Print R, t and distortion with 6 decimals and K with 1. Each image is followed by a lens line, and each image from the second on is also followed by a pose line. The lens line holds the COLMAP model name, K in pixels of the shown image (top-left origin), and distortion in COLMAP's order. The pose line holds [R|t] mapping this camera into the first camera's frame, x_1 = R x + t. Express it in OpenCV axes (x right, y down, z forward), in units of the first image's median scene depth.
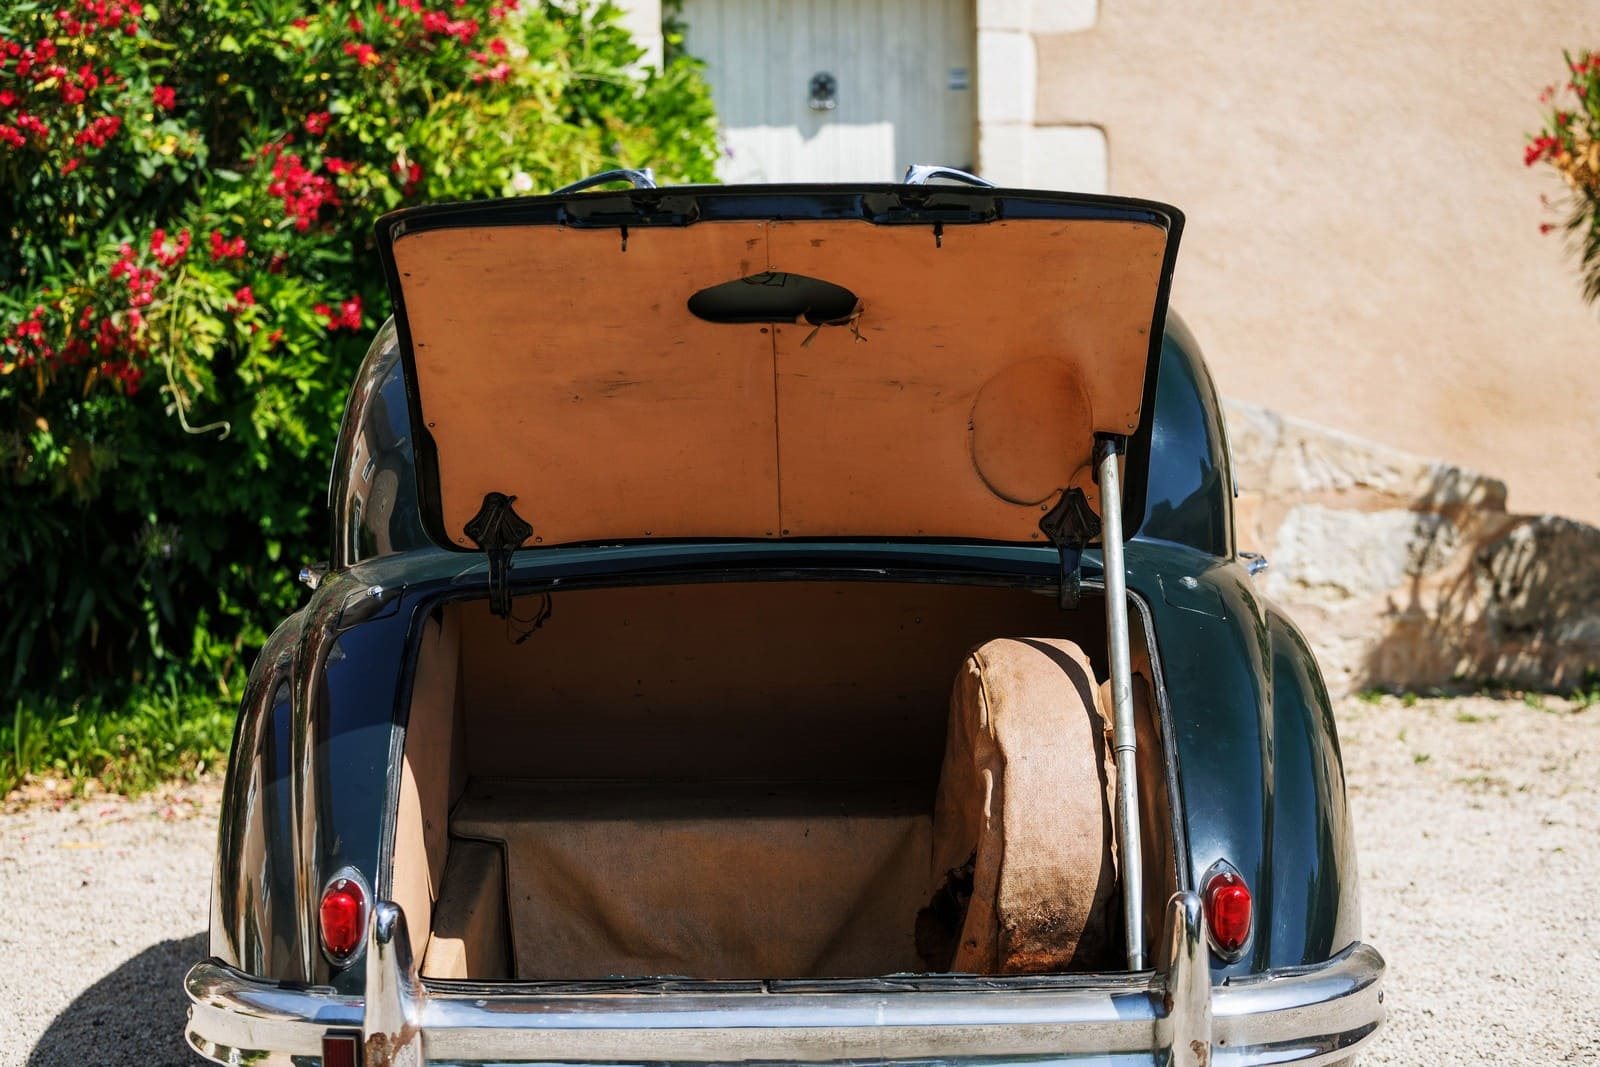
lens RADIAL K [[3303.9, 0, 800.0], [0, 3303.9, 533.5], [0, 0, 1]] dist [0.044107, -0.300795]
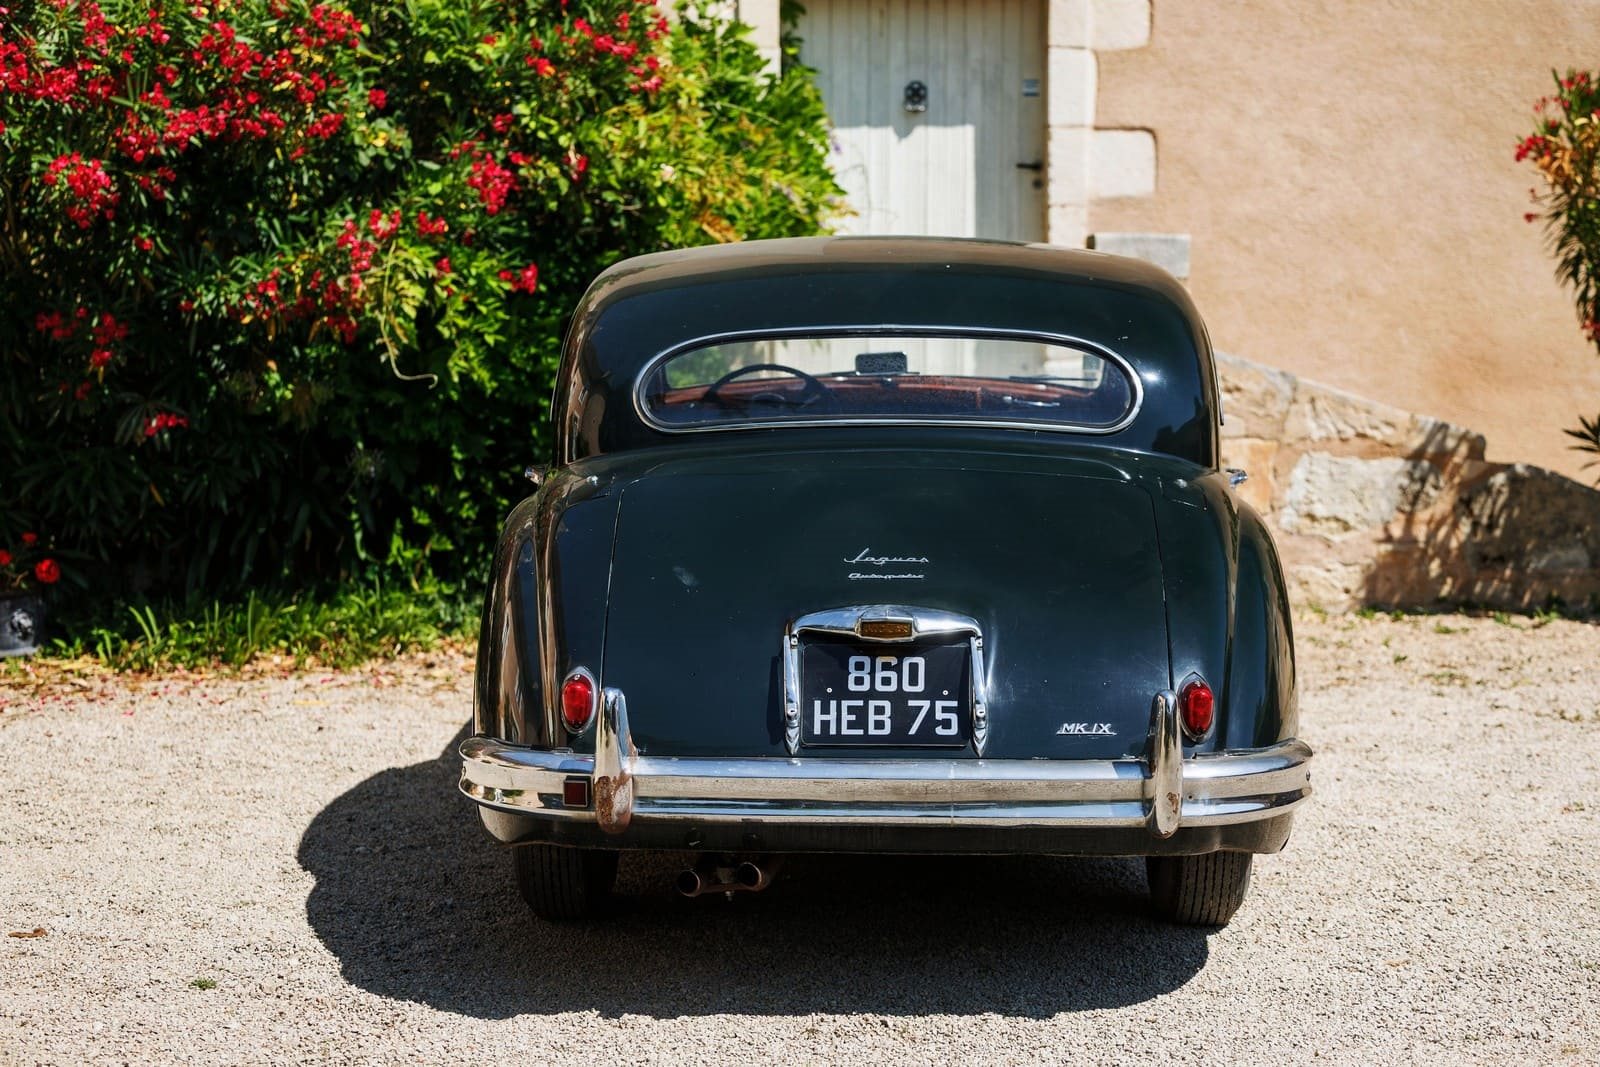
lens RADIAL K [[3150.4, 0, 782.8], [0, 3150.4, 534.7], [0, 0, 1]] dist [0.091383, 0.132705]
pose [[0.999362, 0.018320, -0.030664, -0.003860], [-0.017941, 0.999760, 0.012580, 0.011293], [0.030887, -0.012021, 0.999451, -0.160224]]
